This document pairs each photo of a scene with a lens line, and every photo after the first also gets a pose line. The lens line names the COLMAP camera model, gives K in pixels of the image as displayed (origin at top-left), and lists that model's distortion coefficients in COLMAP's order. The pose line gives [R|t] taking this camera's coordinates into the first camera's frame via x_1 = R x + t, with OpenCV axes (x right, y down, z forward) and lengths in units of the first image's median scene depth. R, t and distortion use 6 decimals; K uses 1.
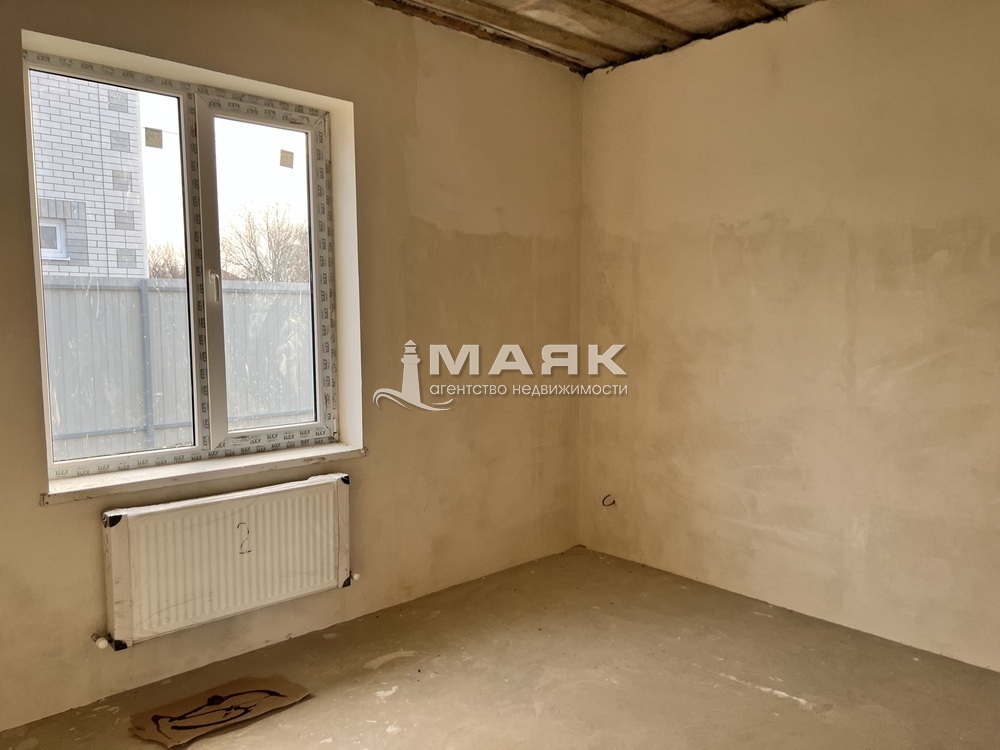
lens RADIAL K [[753.1, 0, 505.3], [0, 753.1, 376.5], [0, 0, 1]] dist [0.053753, -0.064059]
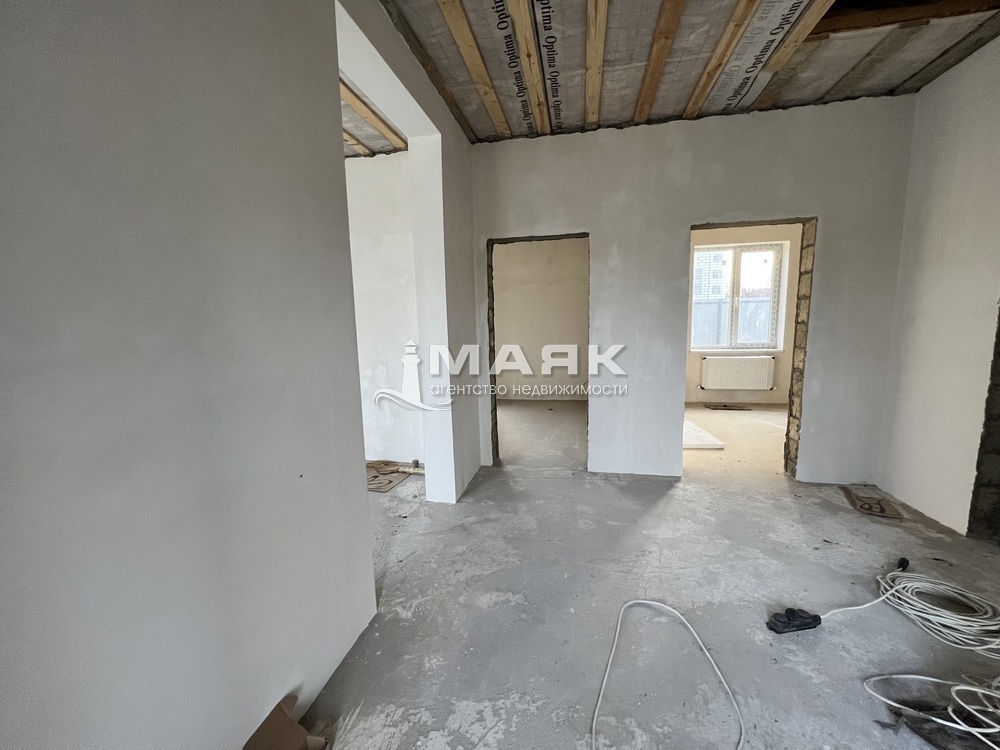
lens RADIAL K [[399.6, 0, 501.1], [0, 399.6, 375.8], [0, 0, 1]] dist [-0.001826, -0.000064]
pose [[0.580593, 0.104211, -0.807497, 0.515362], [-0.040318, 0.994238, 0.099322, 0.087670], [0.813195, -0.025109, 0.581450, -0.990747]]
